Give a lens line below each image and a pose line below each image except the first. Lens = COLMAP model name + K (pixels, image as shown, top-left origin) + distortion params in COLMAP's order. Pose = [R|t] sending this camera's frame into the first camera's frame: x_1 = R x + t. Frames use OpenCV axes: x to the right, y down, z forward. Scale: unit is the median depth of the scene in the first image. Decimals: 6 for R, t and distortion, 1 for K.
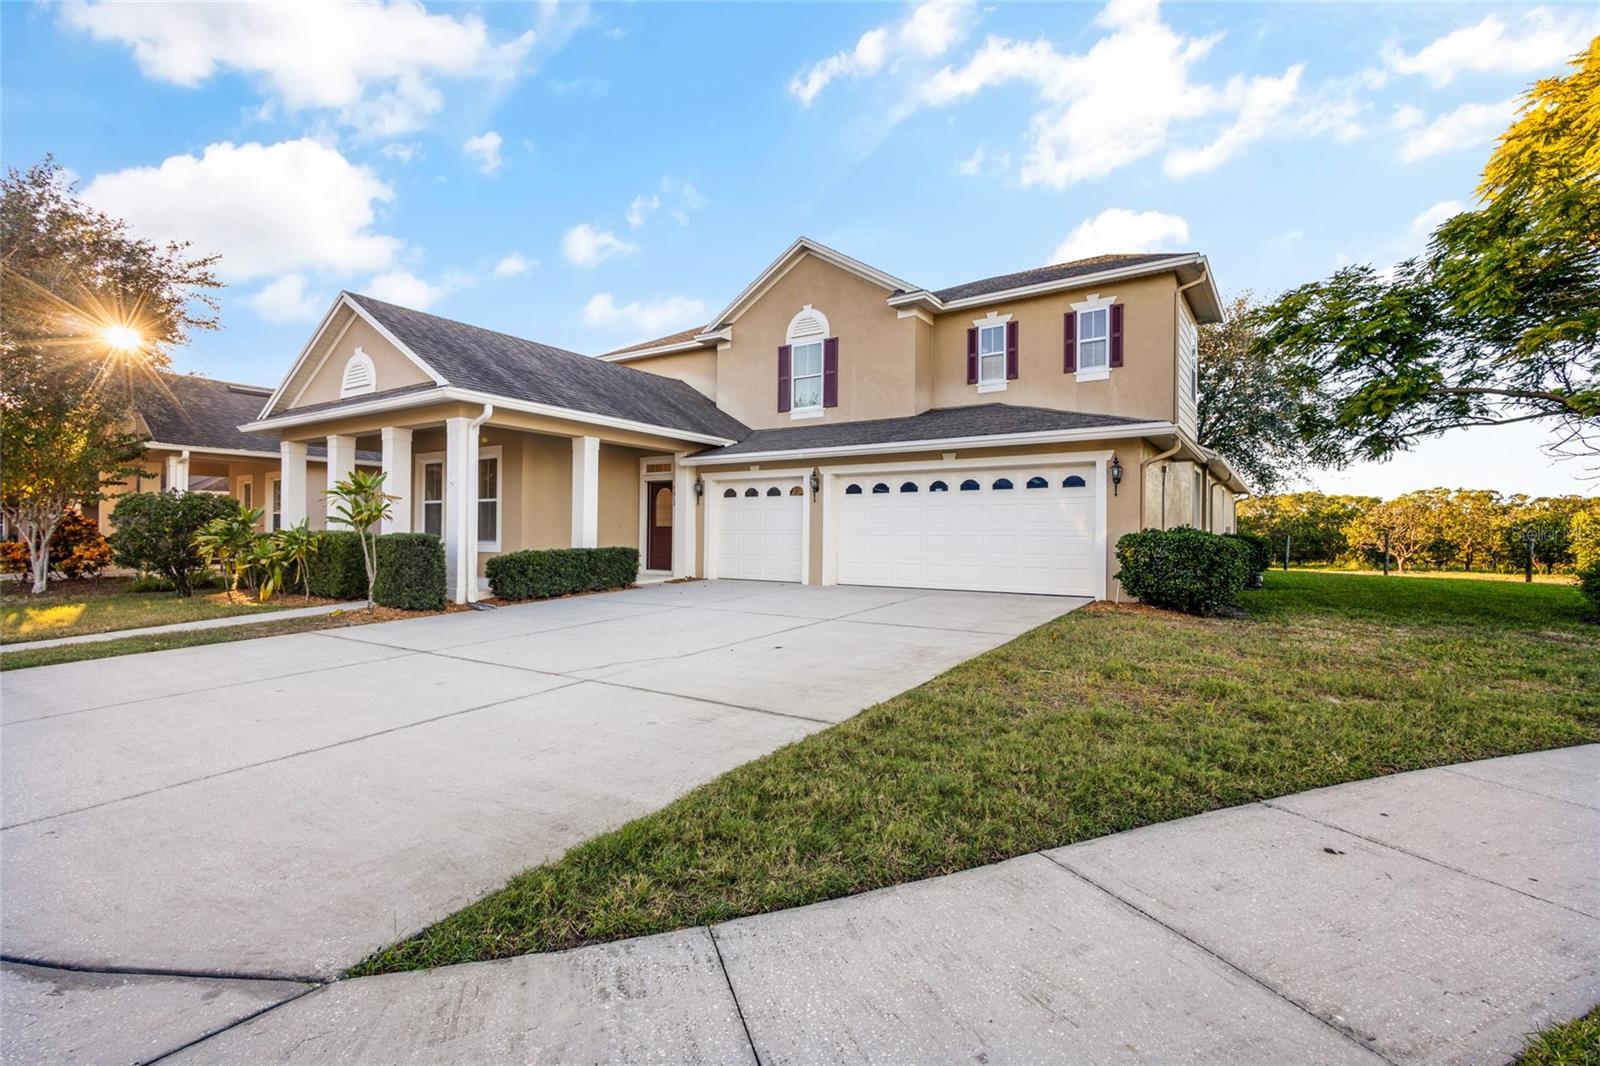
lens RADIAL K [[737.0, 0, 817.3], [0, 737.0, 528.5], [0, 0, 1]] dist [0.015164, -0.004101]
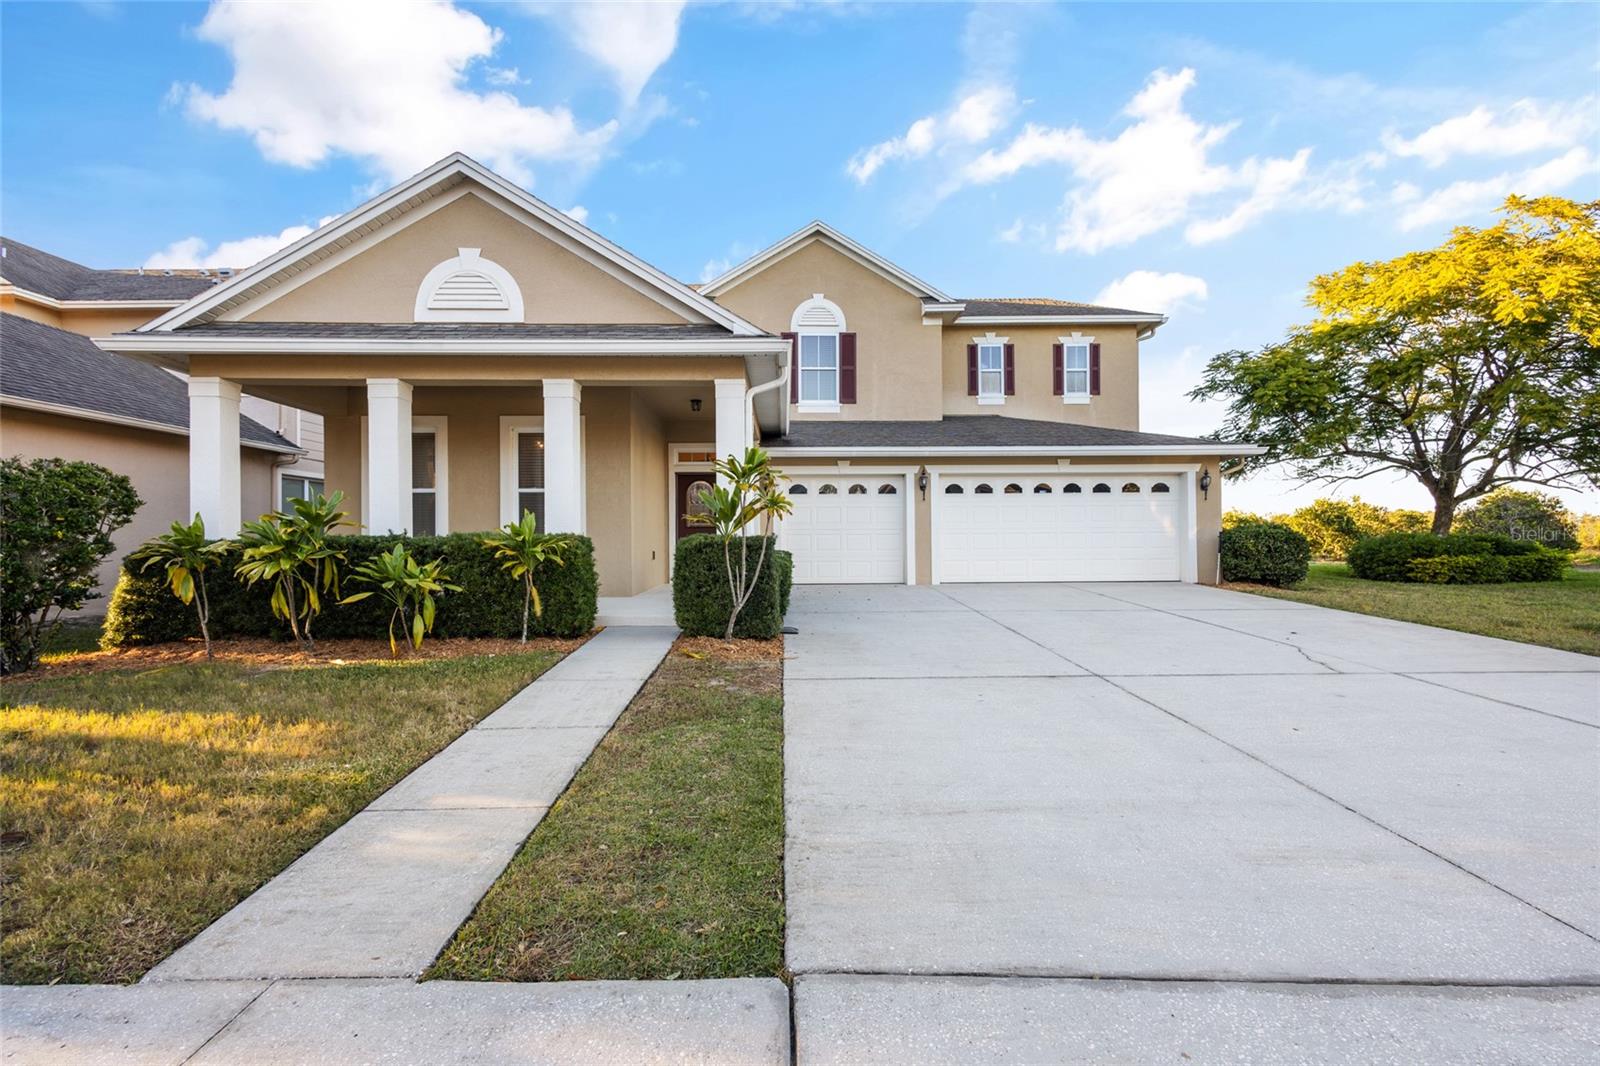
lens RADIAL K [[737.0, 0, 809.3], [0, 737.0, 534.4], [0, 0, 1]] dist [0.015164, -0.004101]
pose [[0.814473, -0.006564, 0.580165, -0.628775], [0.007081, 0.999974, 0.001373, 0.005728], [-0.580159, 0.002990, 0.814498, 0.258555]]
